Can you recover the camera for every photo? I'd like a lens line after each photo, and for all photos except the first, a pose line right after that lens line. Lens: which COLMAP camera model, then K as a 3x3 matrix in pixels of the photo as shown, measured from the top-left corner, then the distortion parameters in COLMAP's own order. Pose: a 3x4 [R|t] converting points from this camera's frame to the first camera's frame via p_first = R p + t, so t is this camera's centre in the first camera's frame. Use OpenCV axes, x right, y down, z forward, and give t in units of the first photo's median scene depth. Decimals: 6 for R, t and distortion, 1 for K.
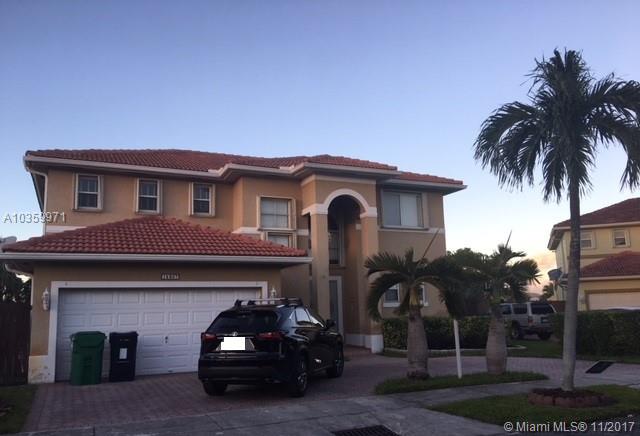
lens RADIAL K [[554.3, 0, 320.2], [0, 554.3, 218.8], [0, 0, 1]] dist [-0.009064, -0.004770]
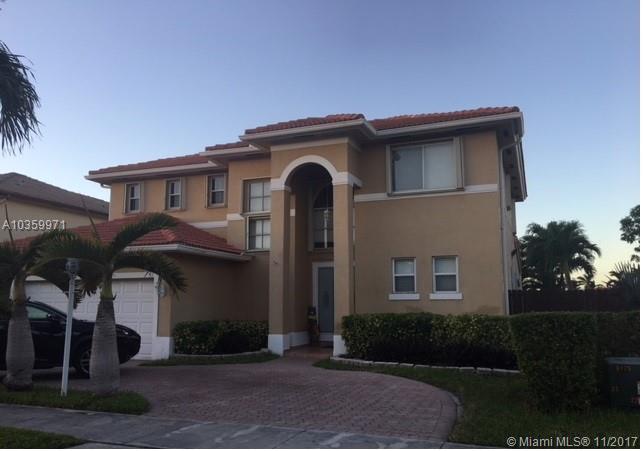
lens RADIAL K [[561.5, 0, 320.9], [0, 561.5, 225.1], [0, 0, 1]] dist [-0.000935, 0.001567]
pose [[0.675463, -0.077089, -0.733353, 0.664520], [0.108736, 0.994061, -0.004342, 0.054446], [0.729333, -0.076808, 0.679834, 0.443815]]
